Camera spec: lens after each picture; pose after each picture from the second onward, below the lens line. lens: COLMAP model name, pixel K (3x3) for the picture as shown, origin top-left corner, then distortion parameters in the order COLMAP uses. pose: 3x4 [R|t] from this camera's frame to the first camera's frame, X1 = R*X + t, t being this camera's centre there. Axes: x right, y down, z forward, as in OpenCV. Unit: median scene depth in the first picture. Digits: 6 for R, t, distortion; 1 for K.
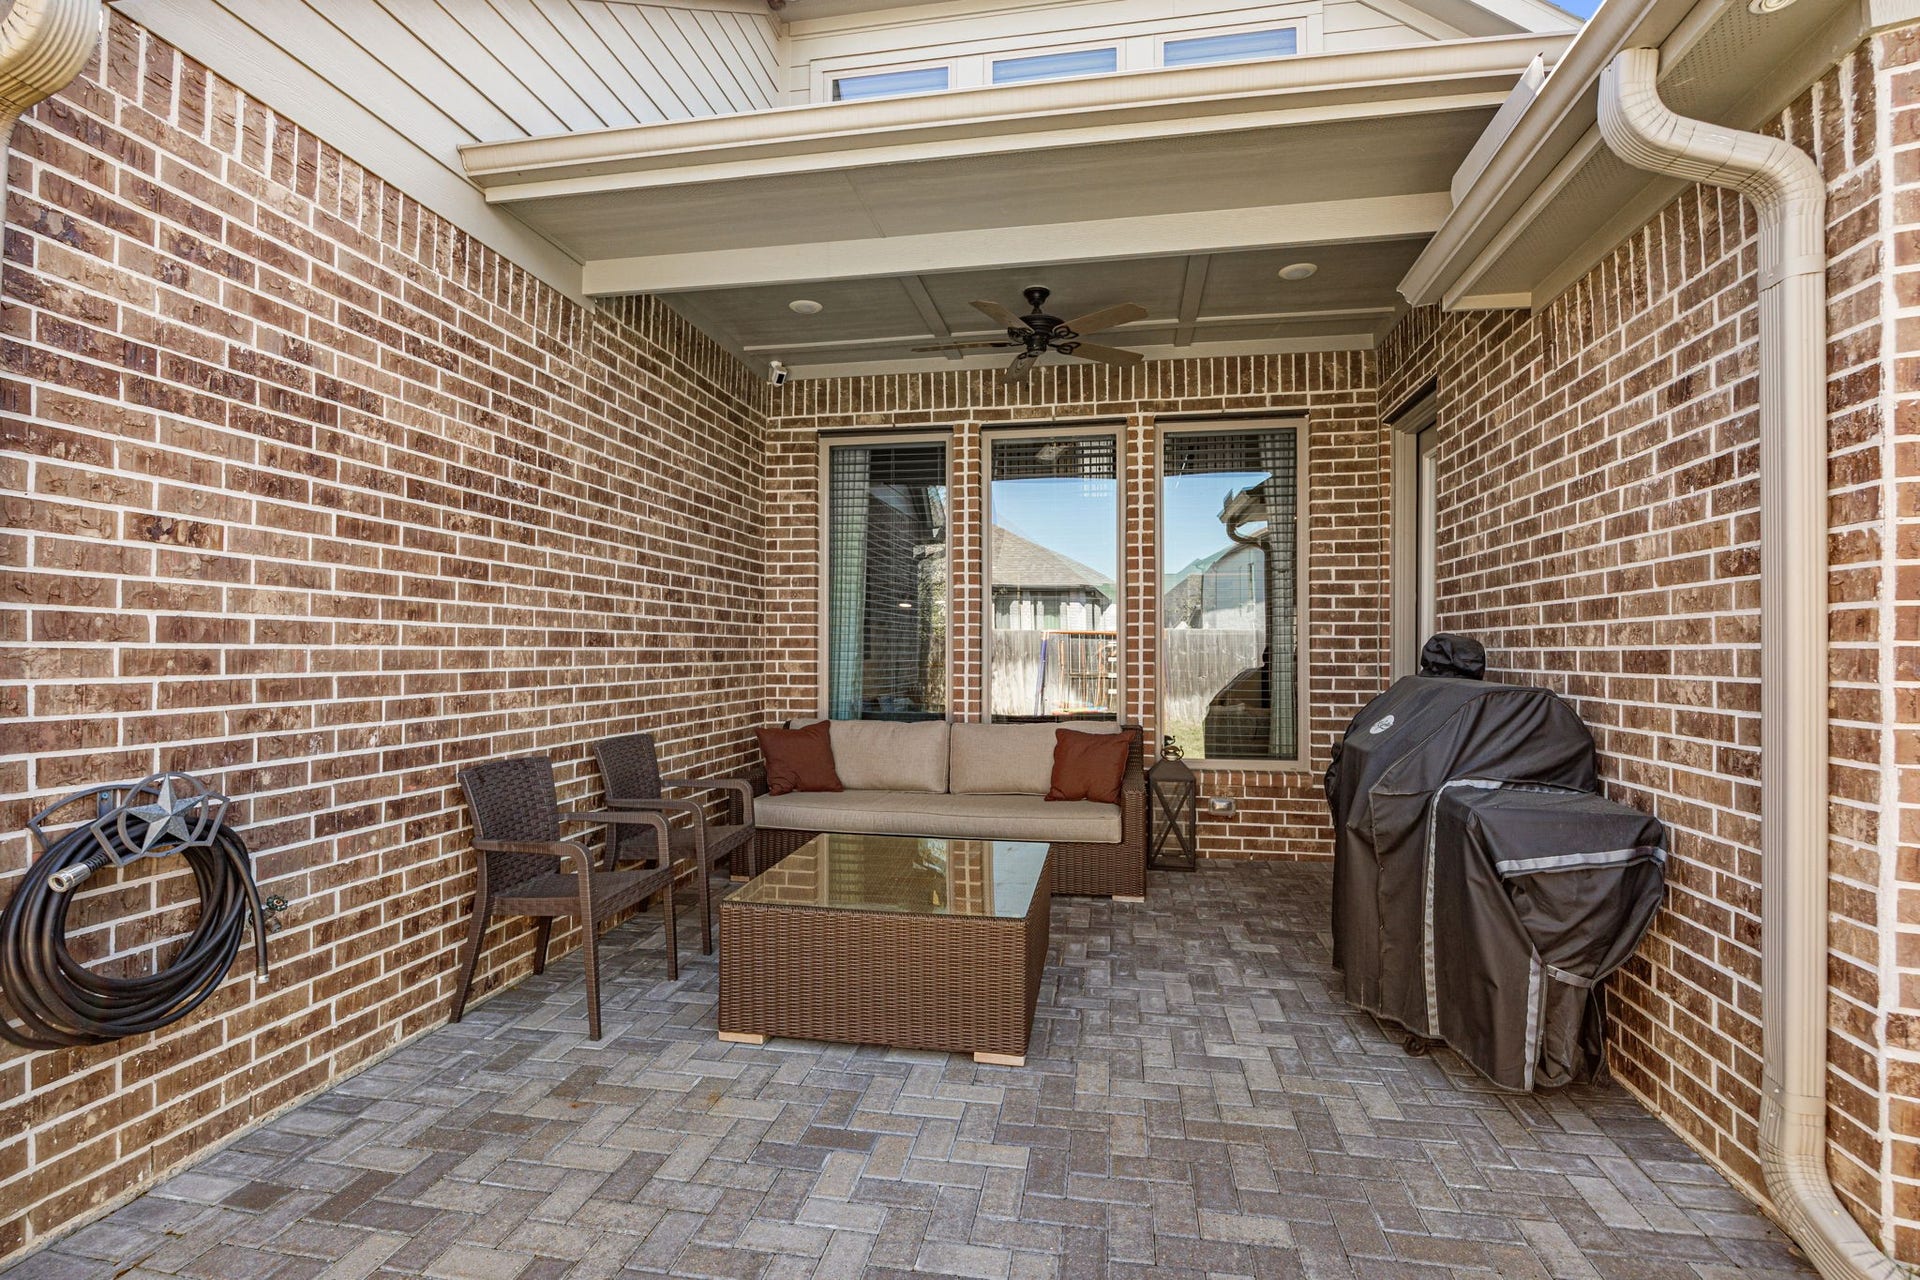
lens RADIAL K [[892.6, 0, 959.6], [0, 892.6, 633.0], [0, 0, 1]] dist [-0.012554, 0.001464]
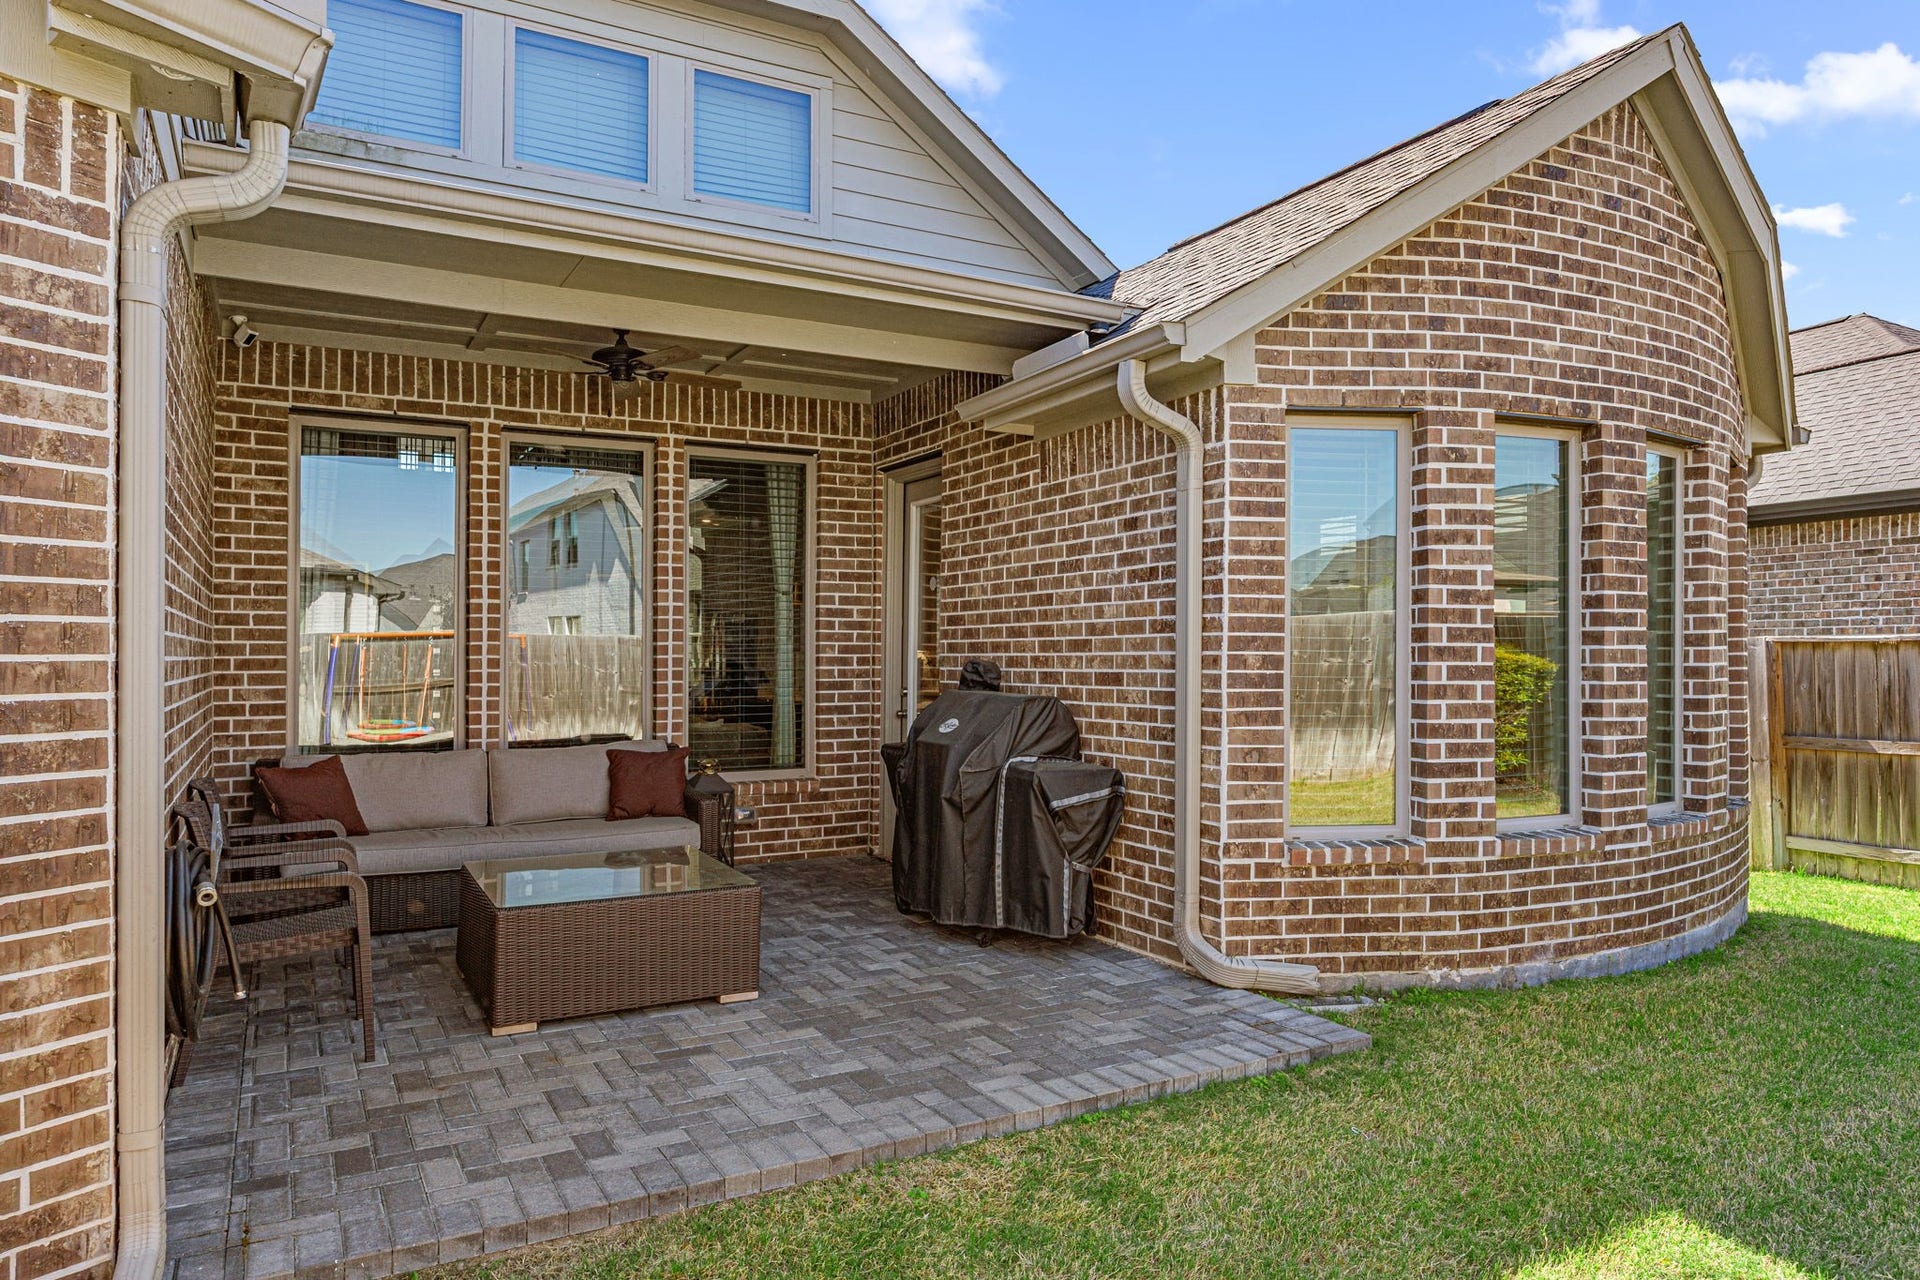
lens RADIAL K [[1222.2, 0, 959.3], [0, 1222.2, 646.3], [0, 0, 1]] dist [-0.003046, -0.000317]
pose [[0.775977, -0.000352, 0.630761, -0.779749], [-0.007834, 0.999917, 0.010195, -0.043845], [-0.630713, -0.012852, 0.775910, -0.529544]]
